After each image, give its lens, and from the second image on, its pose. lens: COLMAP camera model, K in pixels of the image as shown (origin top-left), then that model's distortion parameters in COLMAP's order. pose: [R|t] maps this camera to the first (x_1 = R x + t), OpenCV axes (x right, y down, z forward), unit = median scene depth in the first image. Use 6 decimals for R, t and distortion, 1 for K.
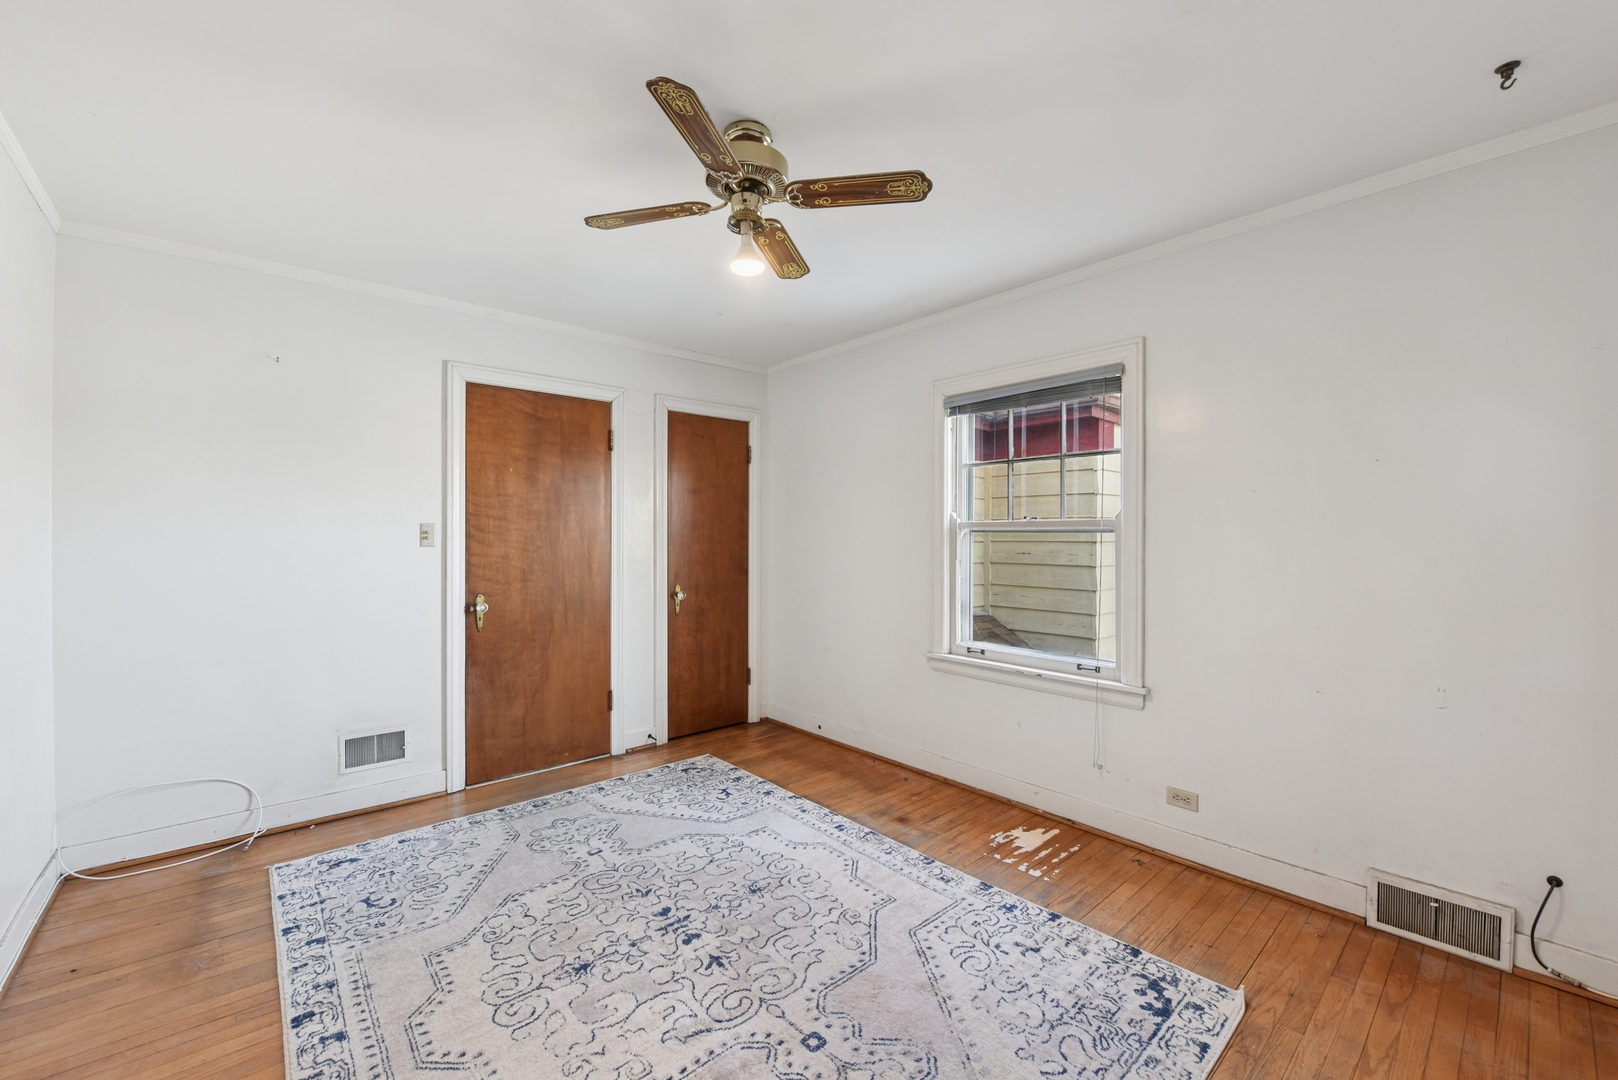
lens RADIAL K [[646.8, 0, 812.2], [0, 646.8, 538.0], [0, 0, 1]] dist [-0.013066, -0.003610]
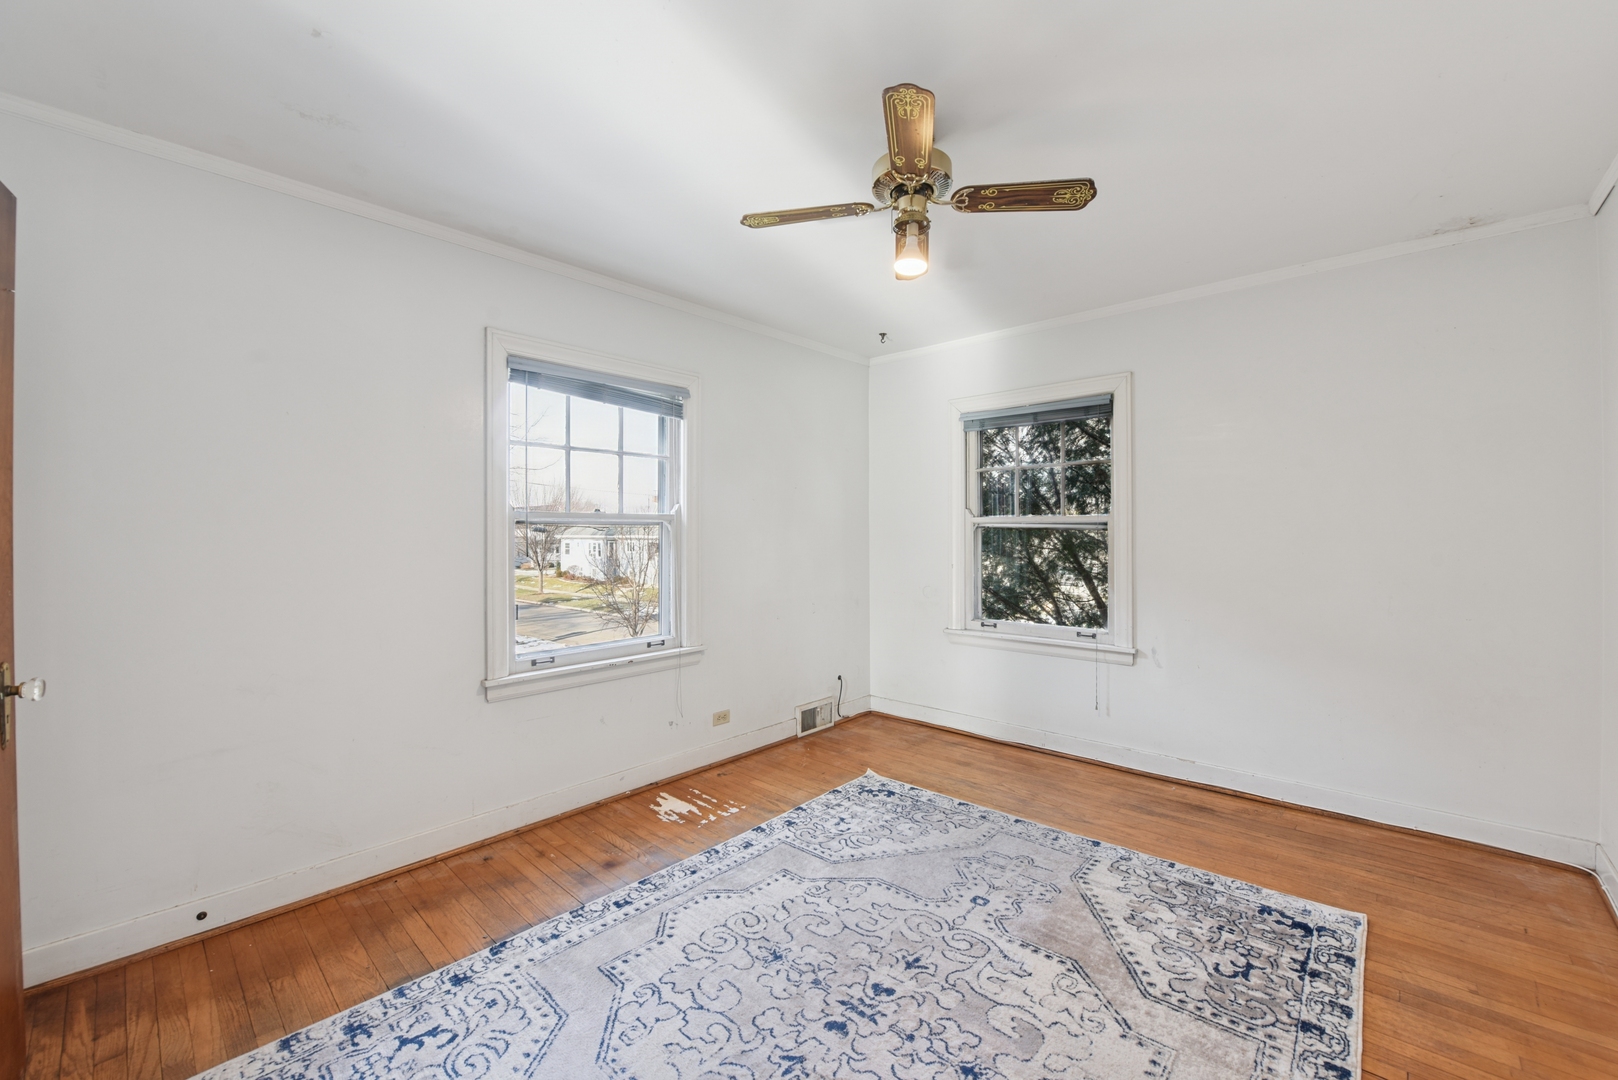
lens RADIAL K [[646.8, 0, 812.1], [0, 646.8, 532.9], [0, 0, 1]] dist [-0.013066, -0.003610]
pose [[-0.100795, -0.004531, 0.994897, -0.918657], [0.005893, 0.999969, 0.005152, 0.000631], [-0.994890, 0.006383, -0.100765, 1.042254]]
